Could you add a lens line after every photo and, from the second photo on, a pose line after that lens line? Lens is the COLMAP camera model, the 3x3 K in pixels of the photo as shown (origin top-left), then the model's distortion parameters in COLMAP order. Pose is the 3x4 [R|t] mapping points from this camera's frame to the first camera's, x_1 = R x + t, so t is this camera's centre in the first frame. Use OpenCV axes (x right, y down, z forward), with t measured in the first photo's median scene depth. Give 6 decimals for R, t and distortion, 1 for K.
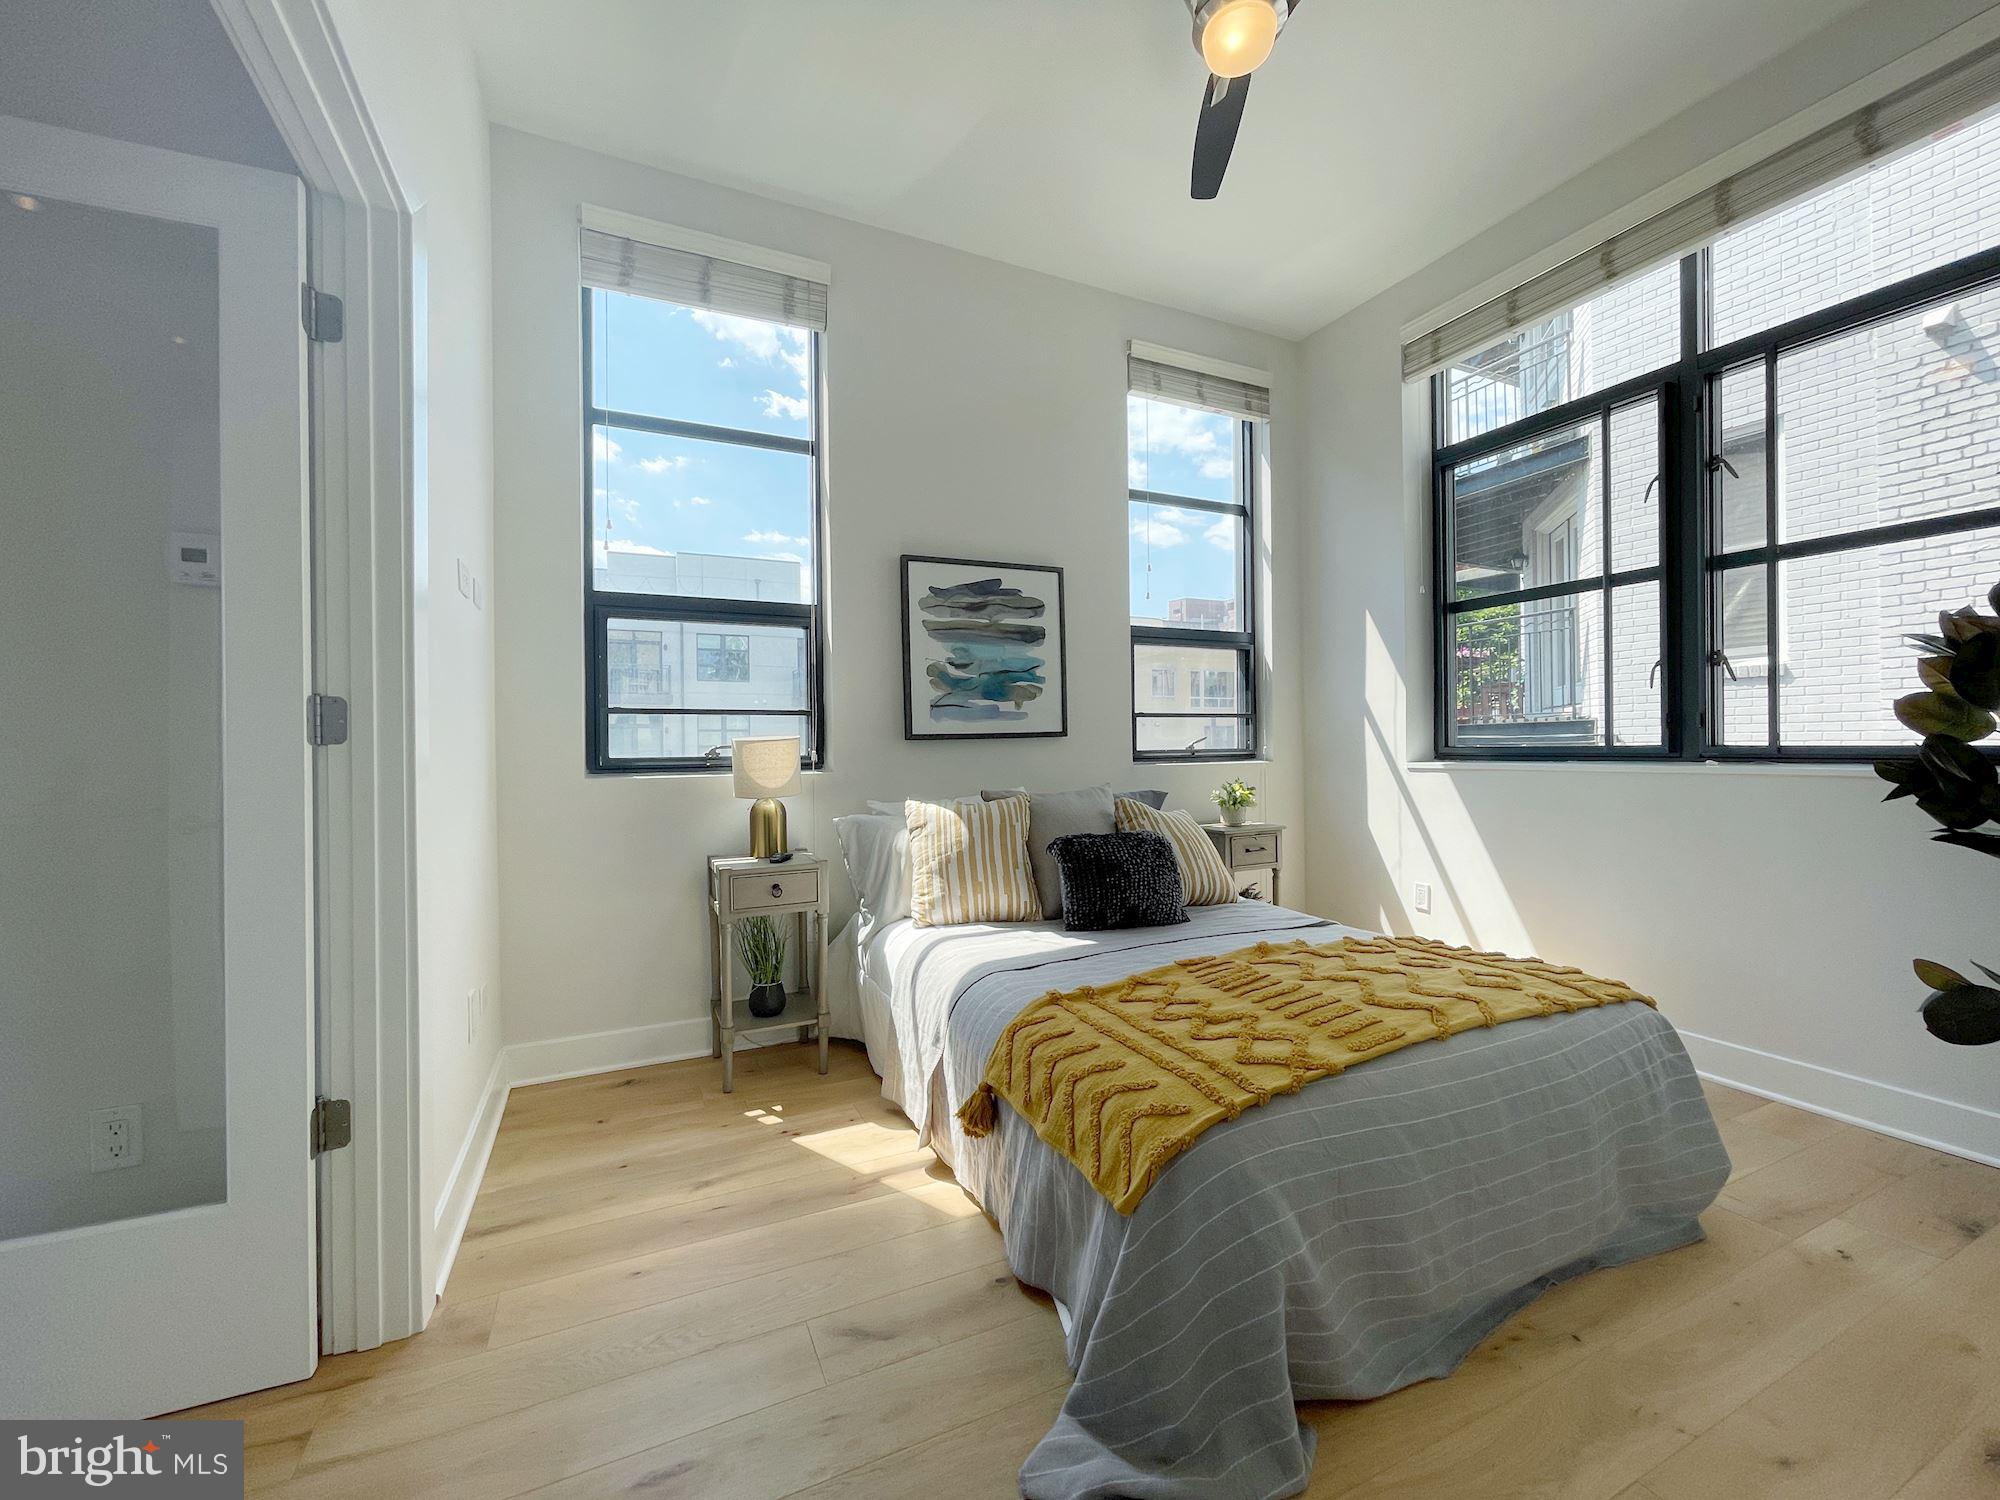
lens RADIAL K [[806.2, 0, 999.3], [0, 806.2, 747.8], [0, 0, 1]] dist [-0.001756, -0.000317]
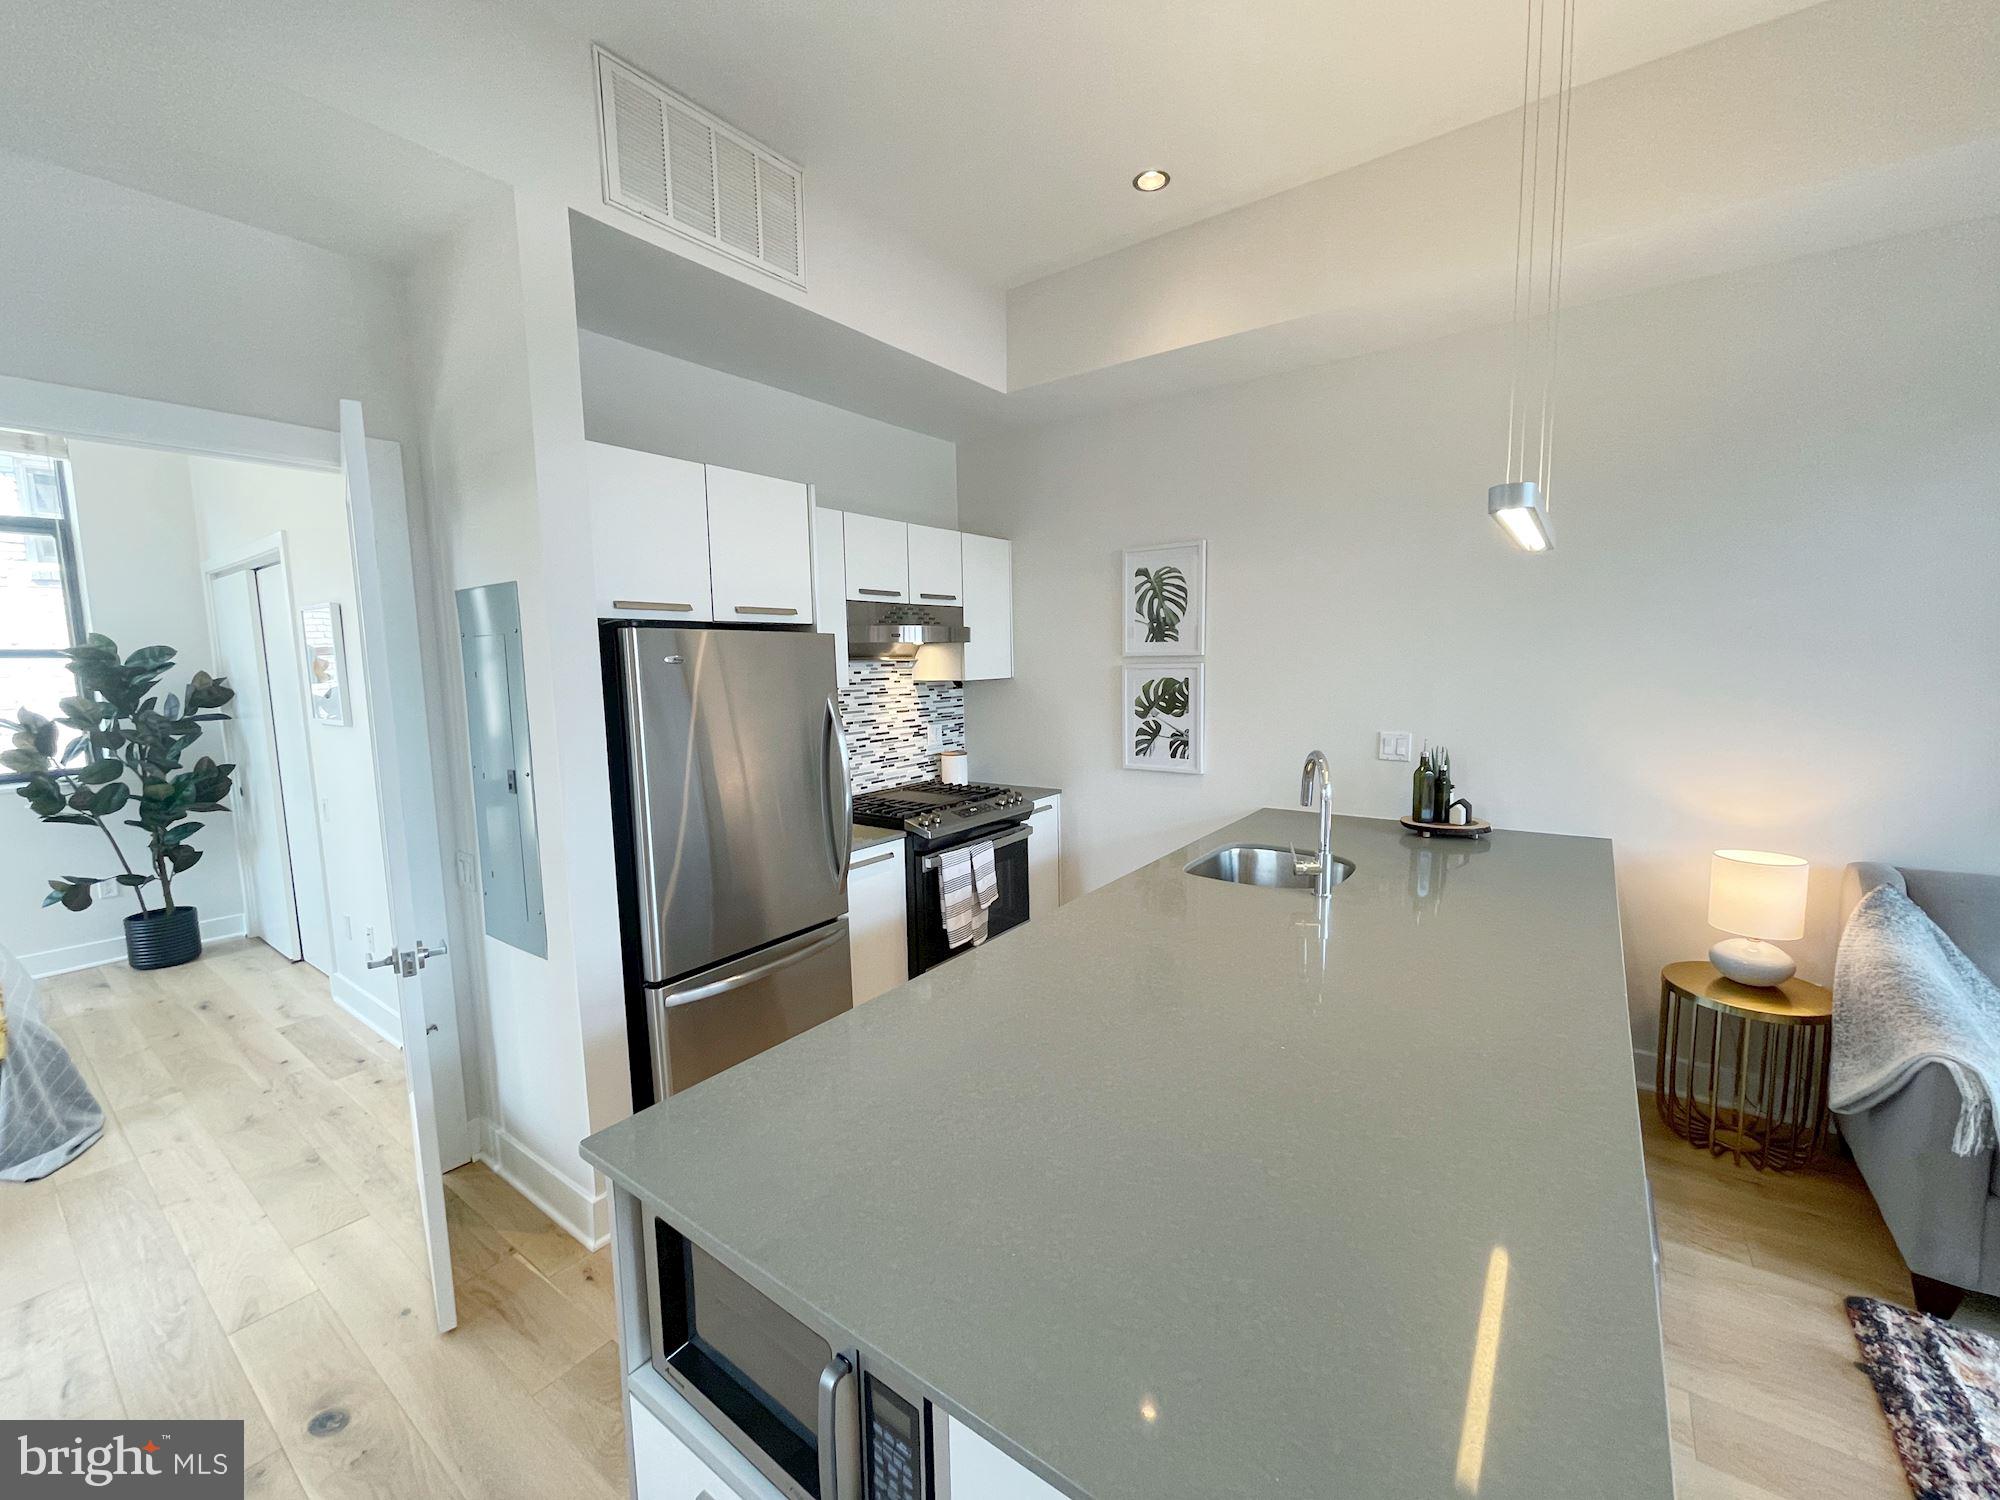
lens RADIAL K [[810.4, 0, 999.1], [0, 810.4, 746.4], [0, 0, 1]] dist [-0.001546, 0.000303]
pose [[-0.476450, -0.073382, 0.876134, -1.096716], [0.027929, 0.994745, 0.098505, -0.130610], [-0.878758, 0.071402, -0.471896, -0.113993]]
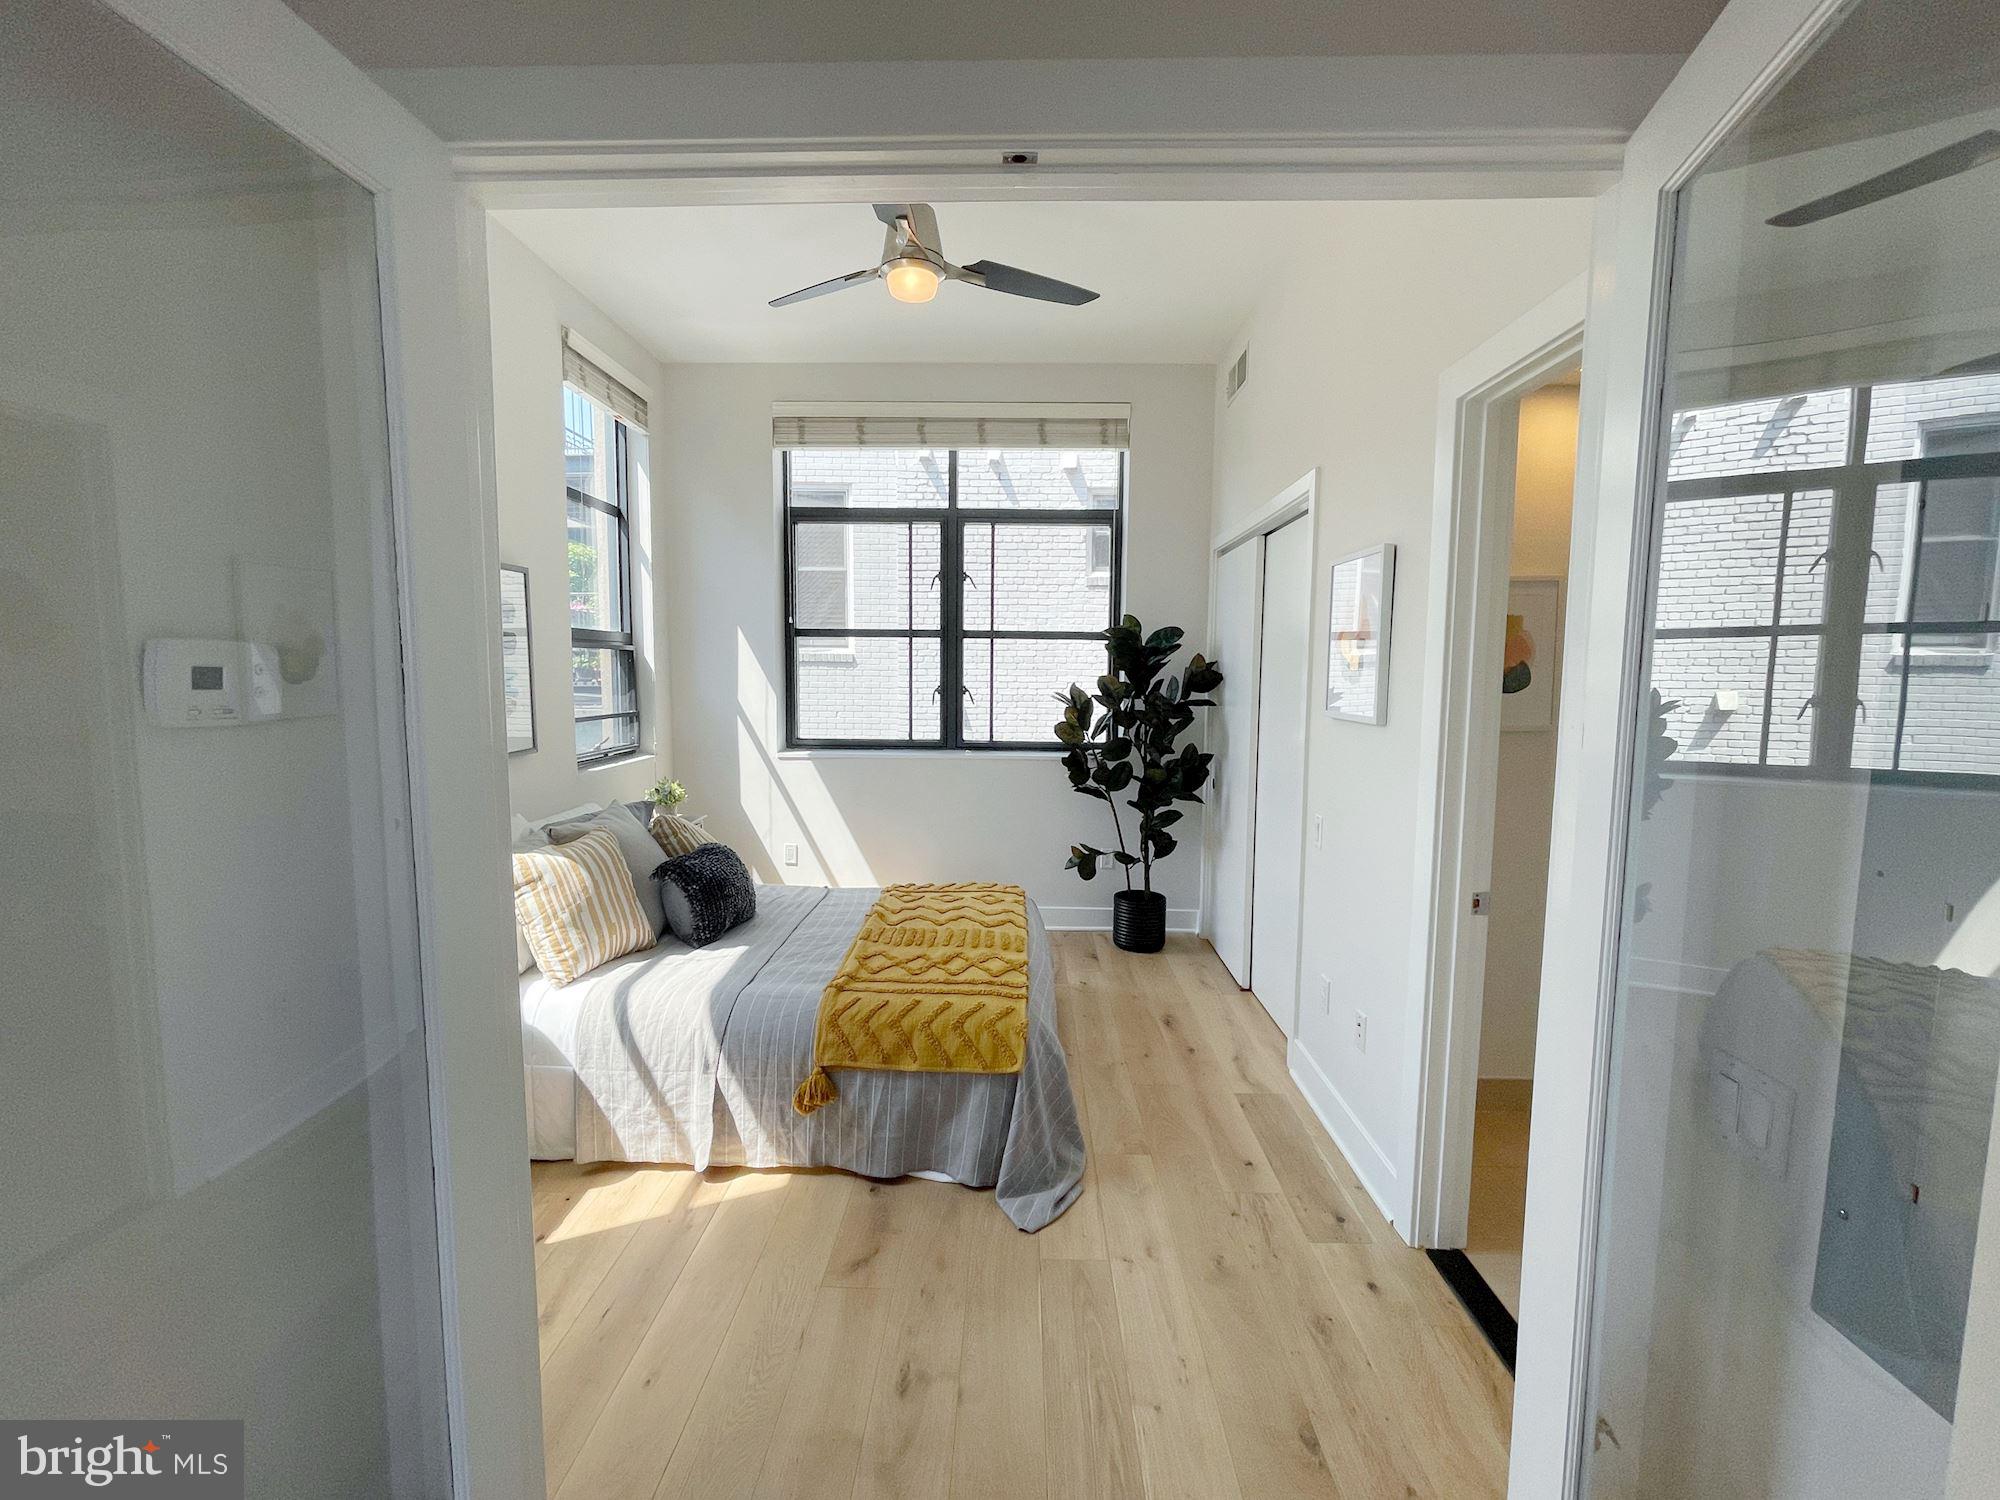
lens RADIAL K [[840.8, 0, 999.3], [0, 840.8, 746.7], [0, 0, 1]] dist [-0.001541, 0.000004]
pose [[0.448556, -0.064596, 0.891417, -0.590701], [-0.012212, 0.996849, 0.078381, -0.112395], [-0.893671, -0.046044, 0.446354, 0.099027]]
